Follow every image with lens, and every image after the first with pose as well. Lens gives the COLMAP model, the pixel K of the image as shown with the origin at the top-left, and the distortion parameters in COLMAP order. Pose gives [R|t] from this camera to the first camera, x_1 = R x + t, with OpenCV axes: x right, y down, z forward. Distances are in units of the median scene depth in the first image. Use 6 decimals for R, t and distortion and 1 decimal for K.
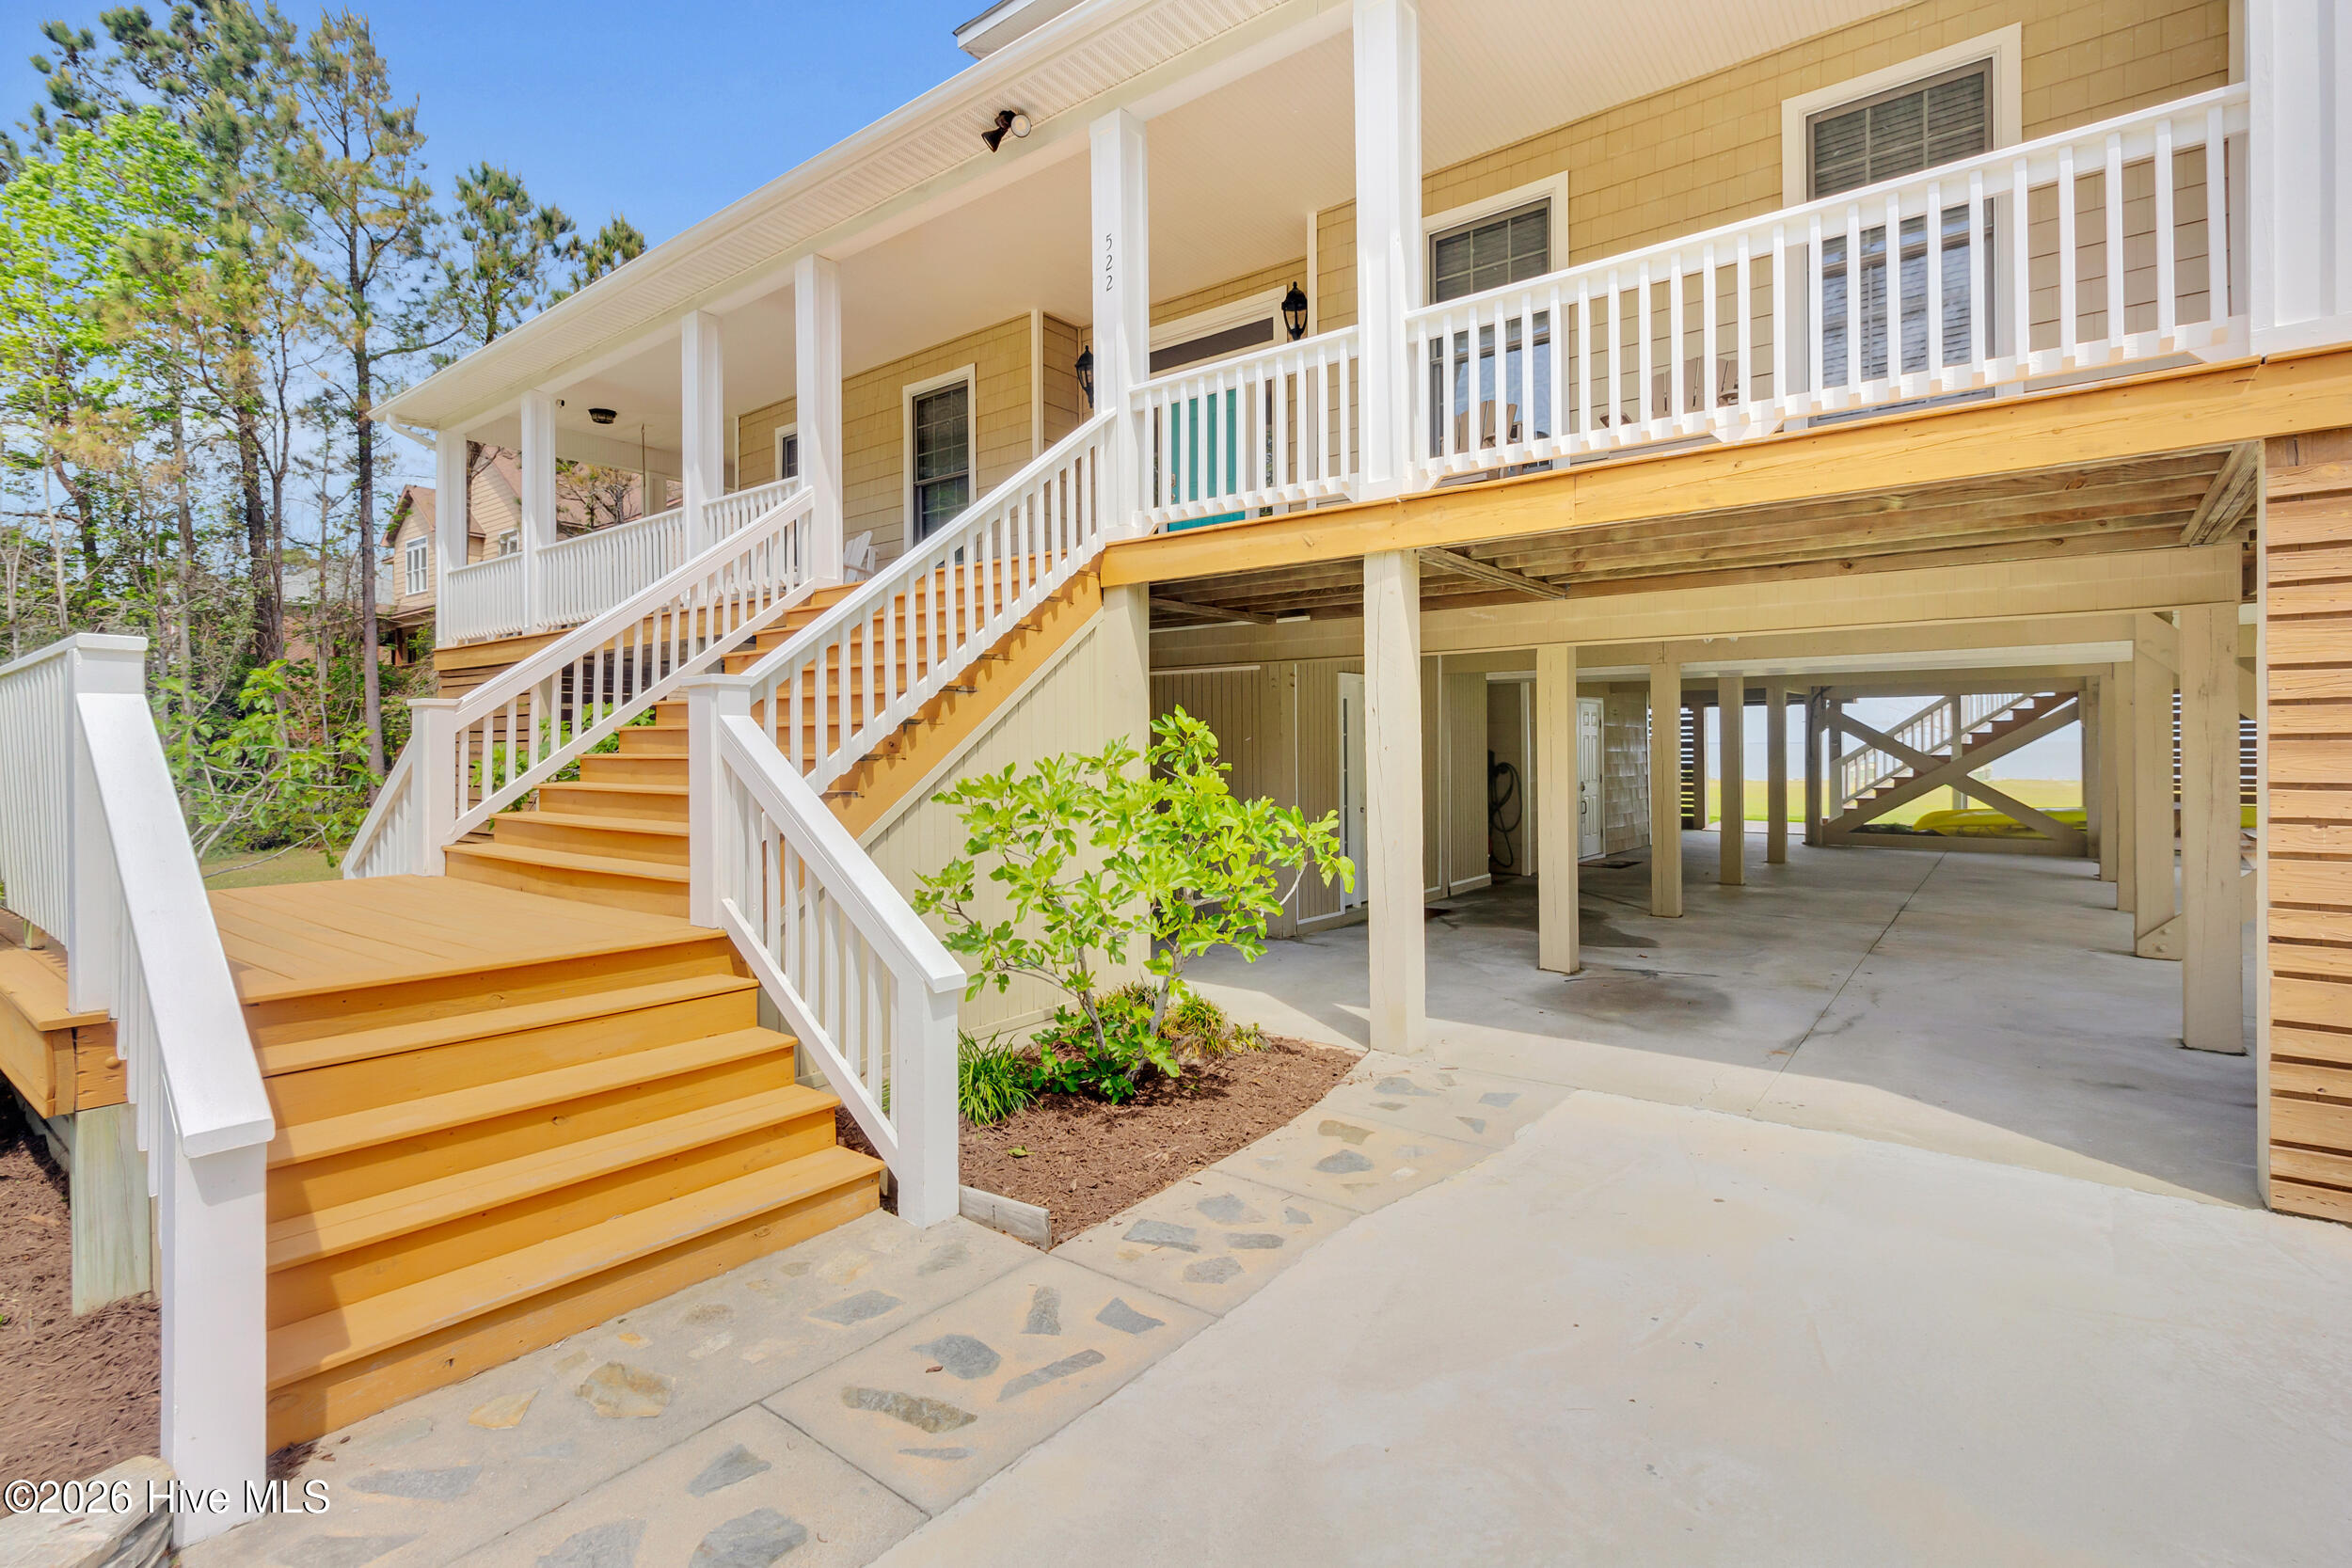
lens RADIAL K [[1108.9, 0, 1158.3], [0, 1108.9, 758.8], [0, 0, 1]] dist [0.002079, 0.000360]
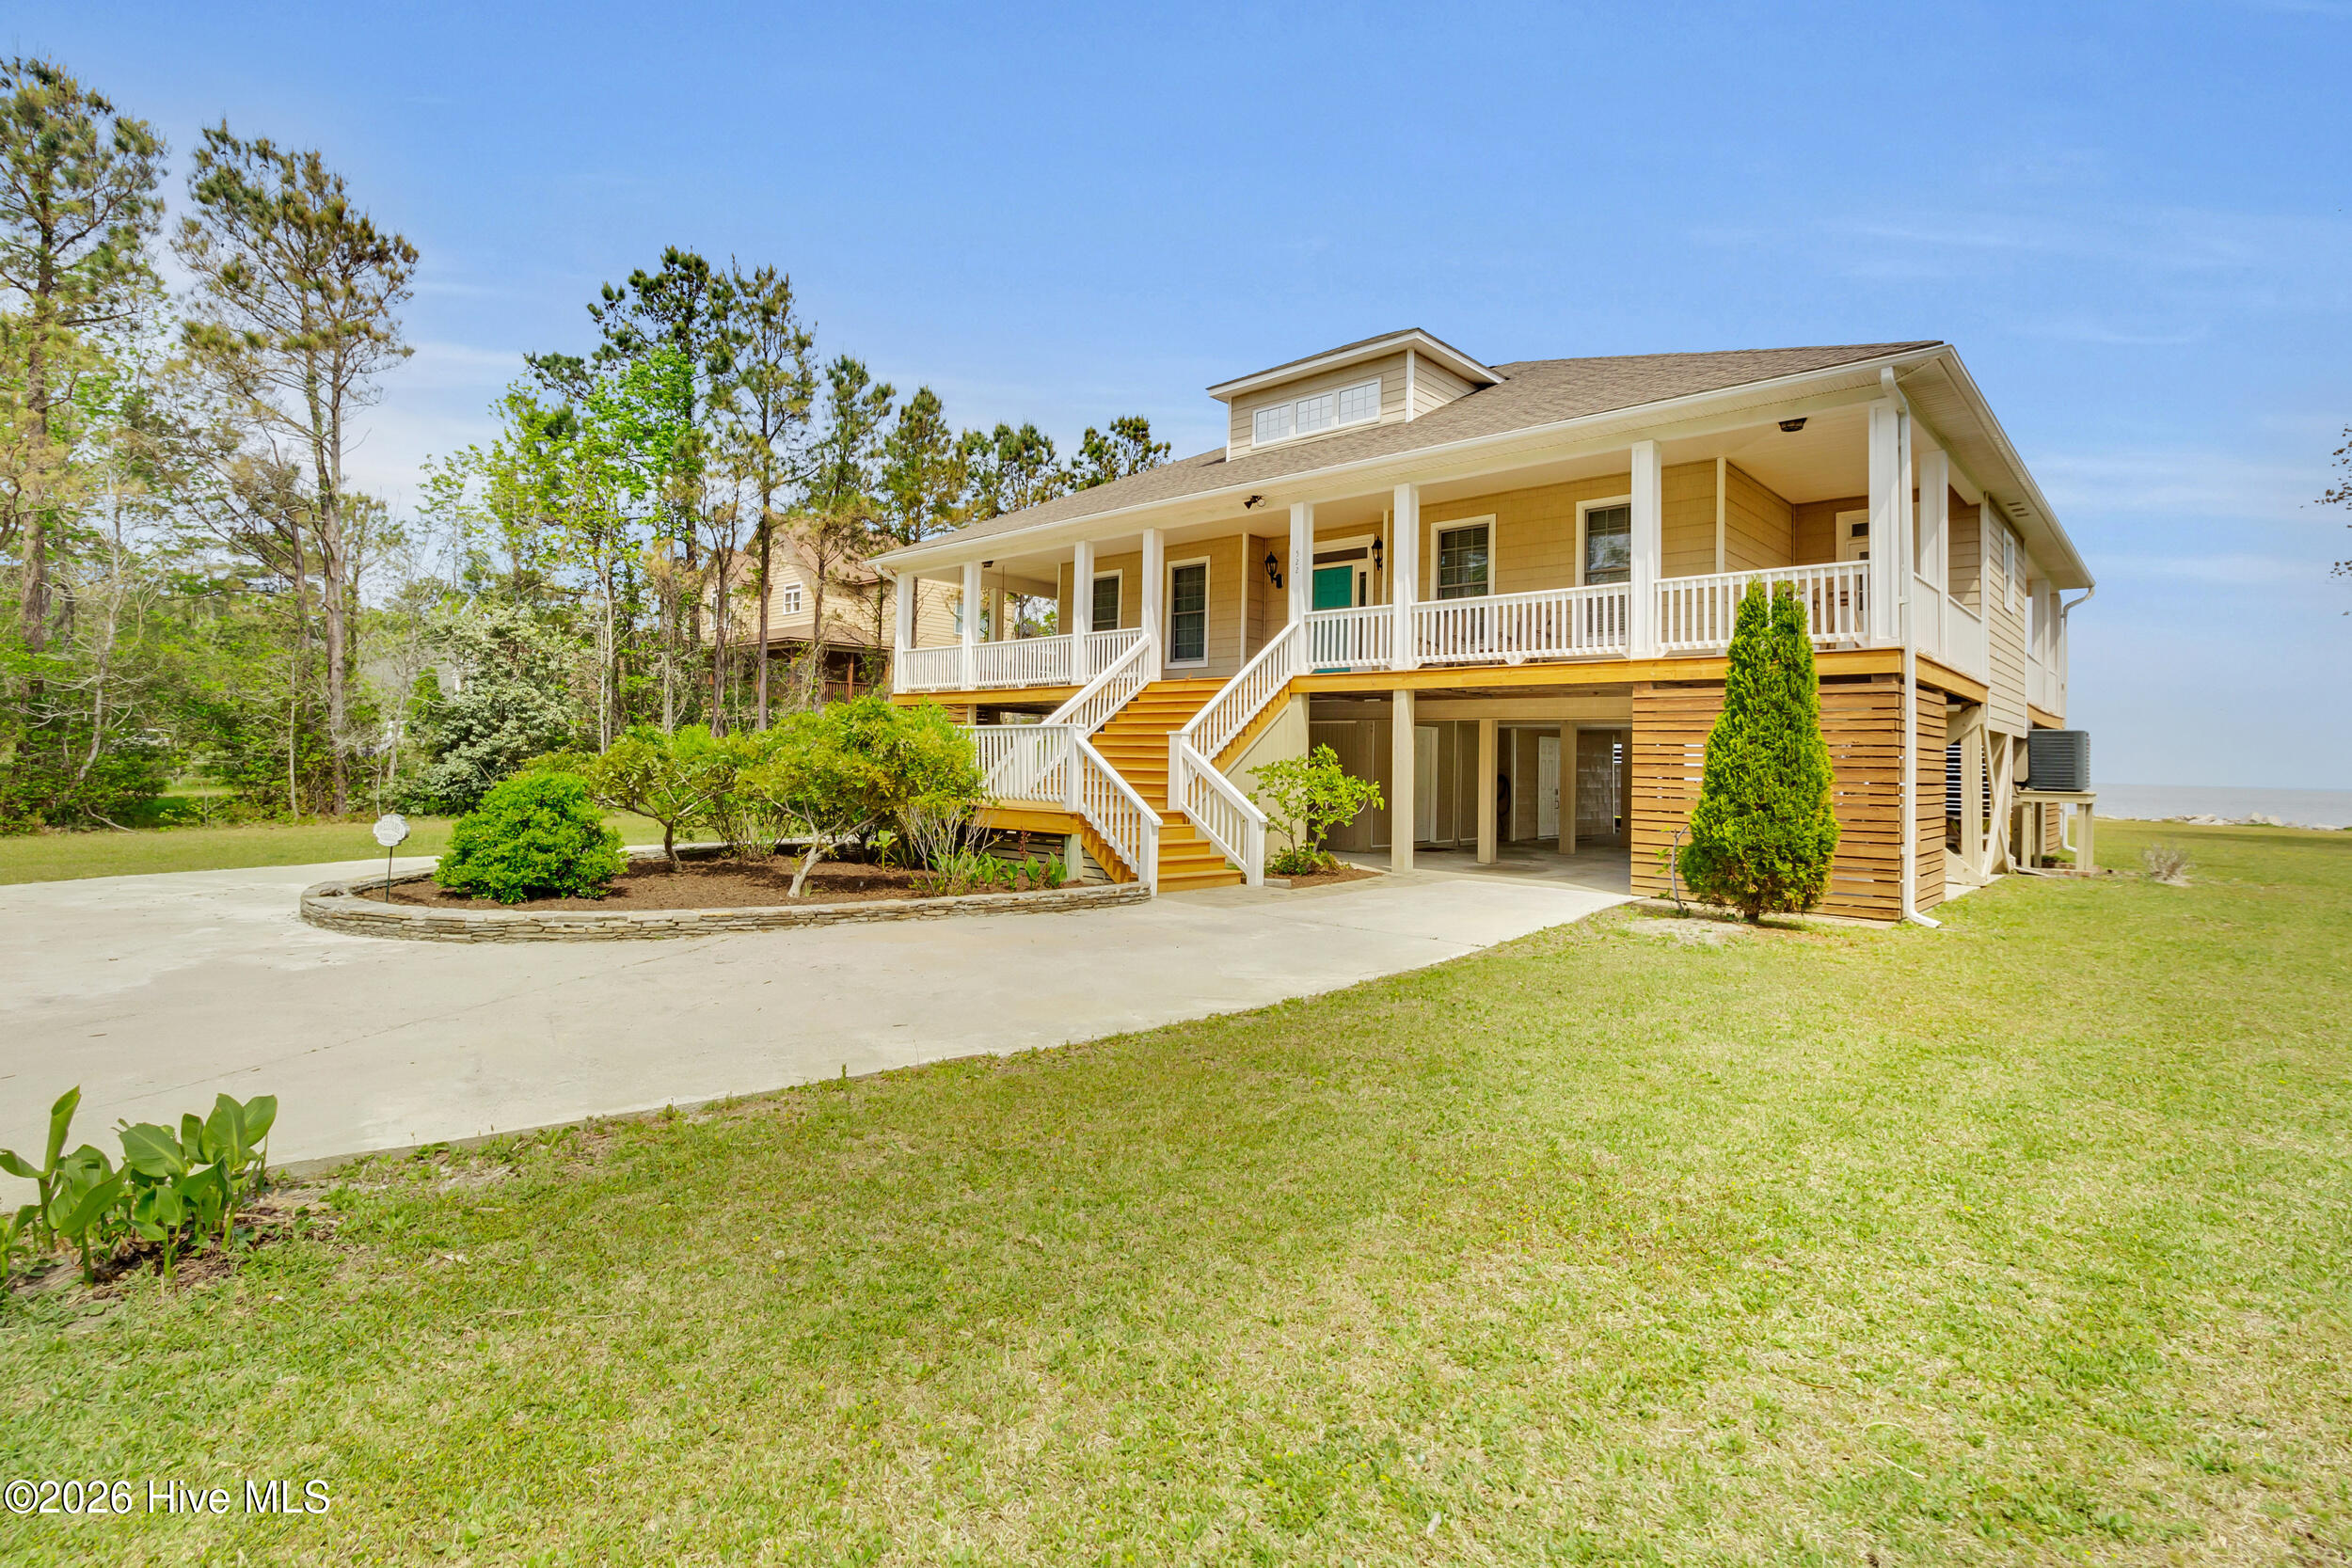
lens RADIAL K [[1108.9, 0, 1158.3], [0, 1108.9, 758.8], [0, 0, 1]] dist [0.002079, 0.000360]
pose [[0.995358, 0.028886, -0.091805, -0.116582], [-0.029962, 0.999497, -0.010366, 0.027333], [0.091459, 0.013068, 0.995723, -1.535327]]
